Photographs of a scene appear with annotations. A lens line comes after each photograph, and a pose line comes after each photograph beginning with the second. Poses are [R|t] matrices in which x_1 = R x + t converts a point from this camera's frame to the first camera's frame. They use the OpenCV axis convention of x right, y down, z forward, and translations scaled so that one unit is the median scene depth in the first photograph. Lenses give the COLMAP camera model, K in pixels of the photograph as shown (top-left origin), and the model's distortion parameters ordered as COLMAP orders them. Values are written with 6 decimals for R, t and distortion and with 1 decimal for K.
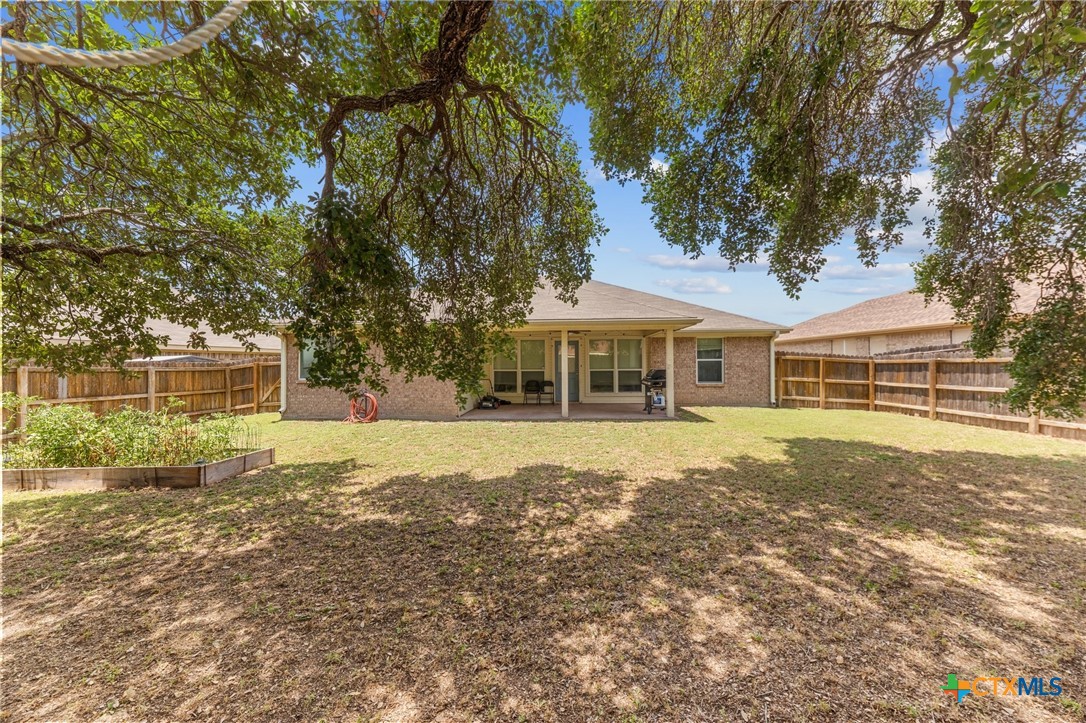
lens RADIAL K [[377.8, 0, 544.4], [0, 377.8, 361.8], [0, 0, 1]] dist [0.001109, 0.000107]
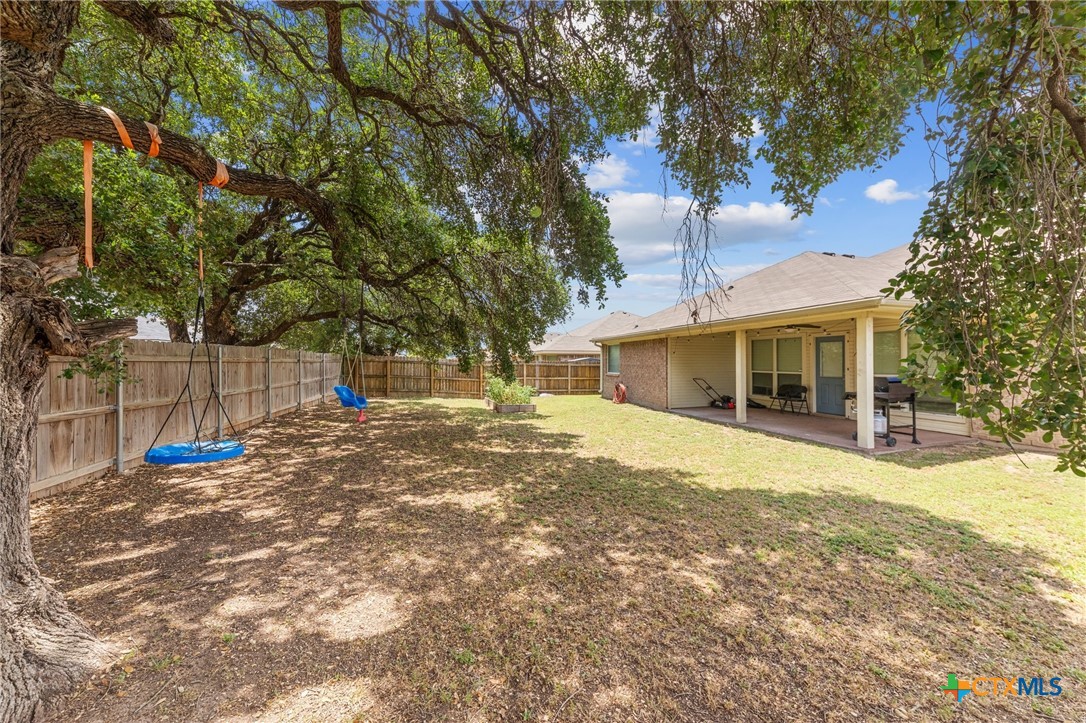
lens RADIAL K [[377.8, 0, 545.2], [0, 377.8, 360.6], [0, 0, 1]] dist [0.001109, 0.000107]
pose [[0.327742, 0.001165, -0.944767, 2.076471], [-0.001930, 0.999998, 0.000563, -0.014861], [0.944765, 0.001639, 0.327744, 0.653772]]
